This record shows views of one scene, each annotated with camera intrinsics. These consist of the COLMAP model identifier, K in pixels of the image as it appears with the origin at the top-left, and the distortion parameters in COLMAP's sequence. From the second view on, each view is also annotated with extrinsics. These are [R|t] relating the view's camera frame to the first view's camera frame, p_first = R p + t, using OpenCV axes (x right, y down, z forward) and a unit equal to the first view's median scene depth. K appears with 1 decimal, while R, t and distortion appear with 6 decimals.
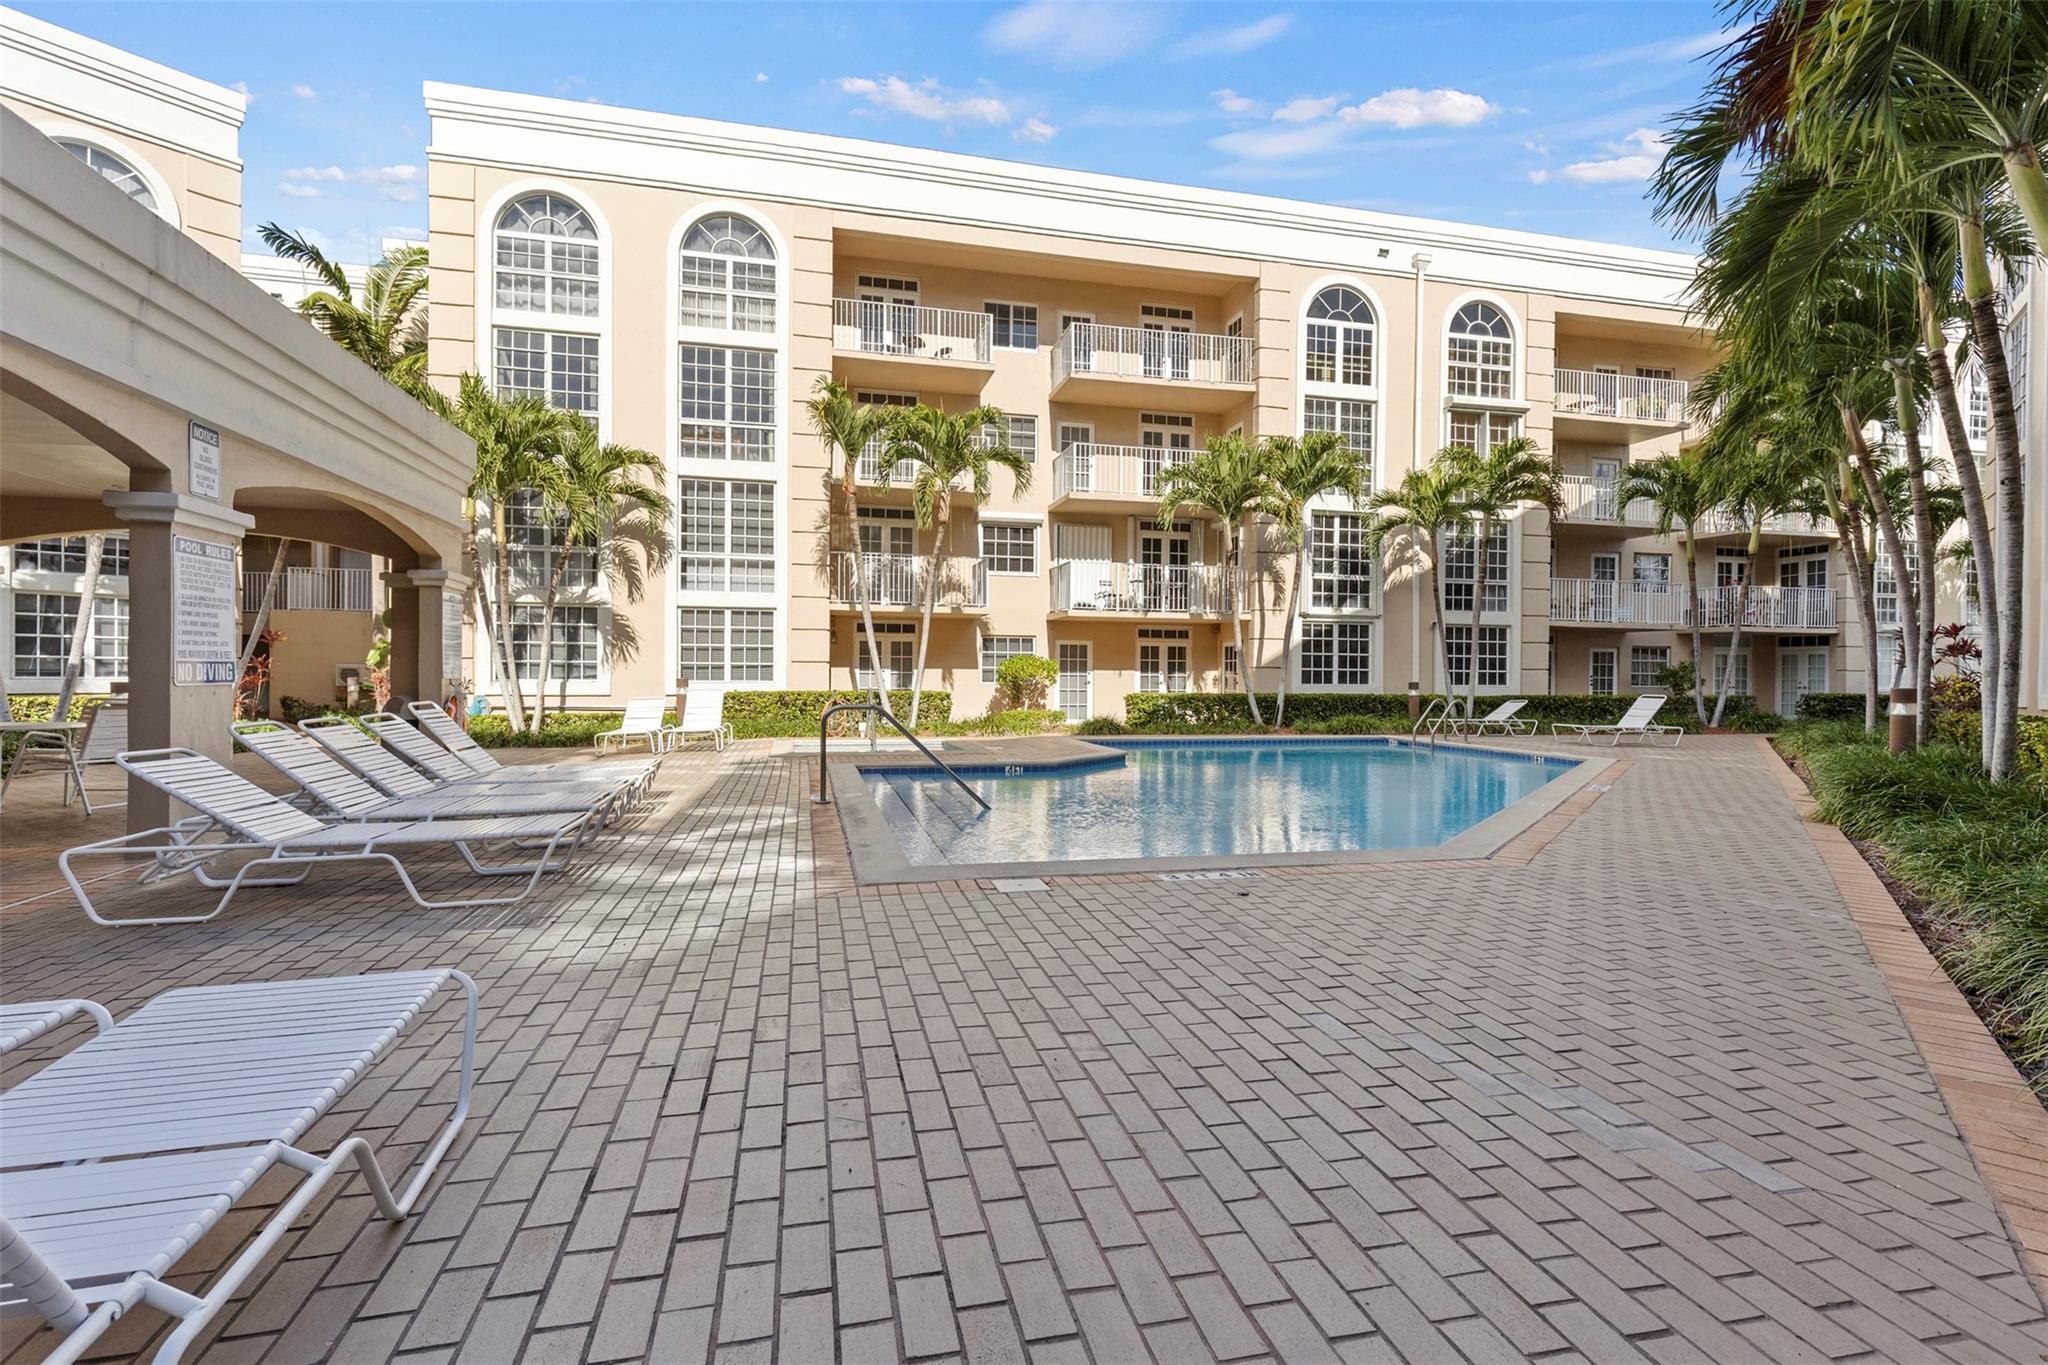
lens RADIAL K [[929.9, 0, 1024.2], [0, 929.9, 689.7], [0, 0, 1]] dist [0.006204, 0.000160]
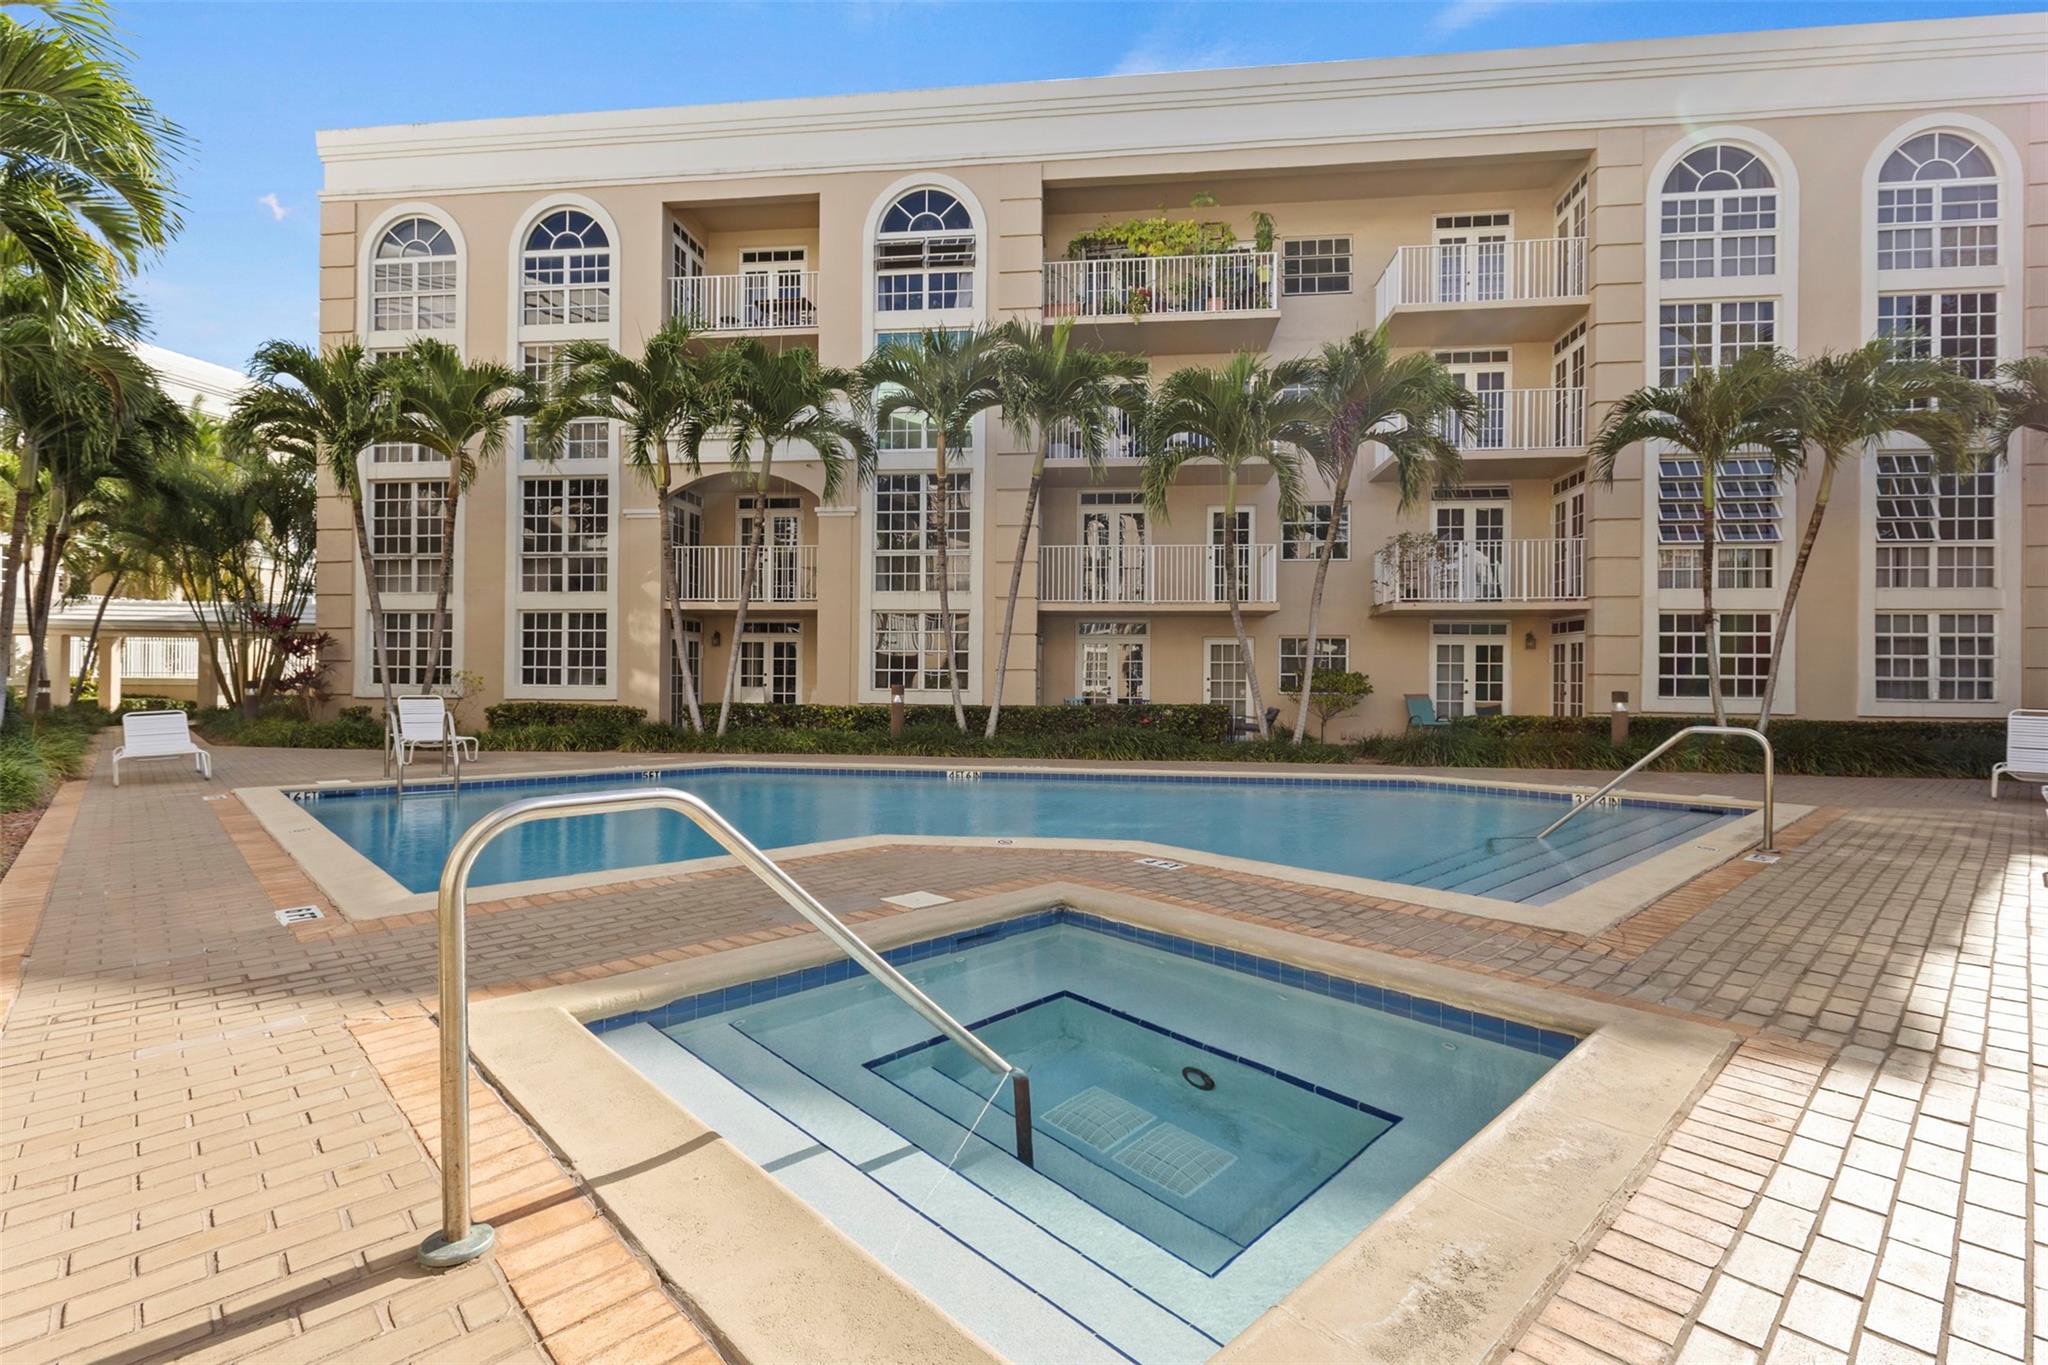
lens RADIAL K [[1069.3, 0, 1024.0], [0, 1069.3, 682.5], [0, 0, 1]] dist [-0.000778, -0.000804]
pose [[0.925580, 0.005968, -0.378506, 0.557763], [-0.011476, 0.999859, -0.012299, -0.000189], [0.378379, 0.015727, 0.925517, 0.140379]]
